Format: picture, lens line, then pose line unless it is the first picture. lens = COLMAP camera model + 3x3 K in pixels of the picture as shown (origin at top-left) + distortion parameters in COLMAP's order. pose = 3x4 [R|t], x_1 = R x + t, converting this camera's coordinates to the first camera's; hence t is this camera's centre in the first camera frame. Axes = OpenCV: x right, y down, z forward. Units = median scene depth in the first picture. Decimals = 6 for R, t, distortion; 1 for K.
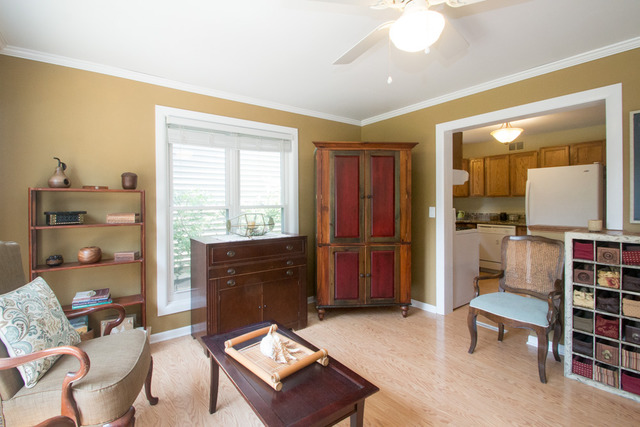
lens RADIAL K [[304.5, 0, 306.4], [0, 304.5, 203.4], [0, 0, 1]] dist [-0.016736, -0.004123]
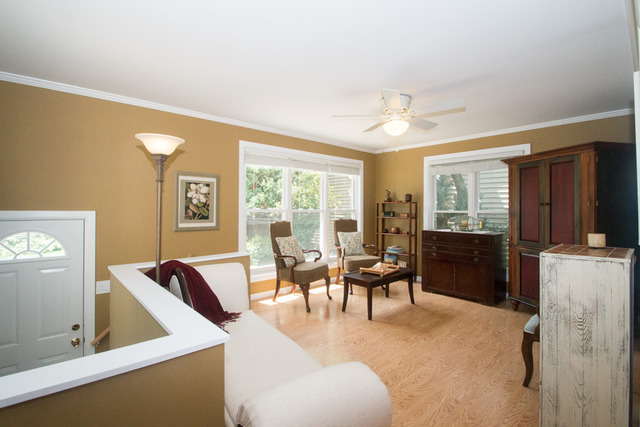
lens RADIAL K [[304.5, 0, 319.0], [0, 304.5, 210.7], [0, 0, 1]] dist [-0.016736, -0.004123]
pose [[0.100765, 0.013384, -0.994820, 1.591015], [-0.012472, 0.999848, 0.012189, -0.003561], [0.994832, 0.011179, 0.100916, 0.183212]]
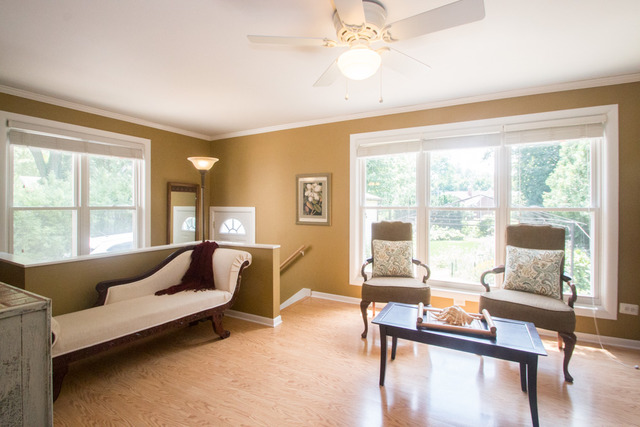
lens RADIAL K [[304.5, 0, 316.5], [0, 304.5, 208.1], [0, 0, 1]] dist [-0.016736, -0.004123]
pose [[-0.908006, 0.008883, -0.418862, 0.692080], [0.000252, 0.999787, 0.020656, -0.008922], [0.418956, 0.018650, -0.907815, 1.344193]]
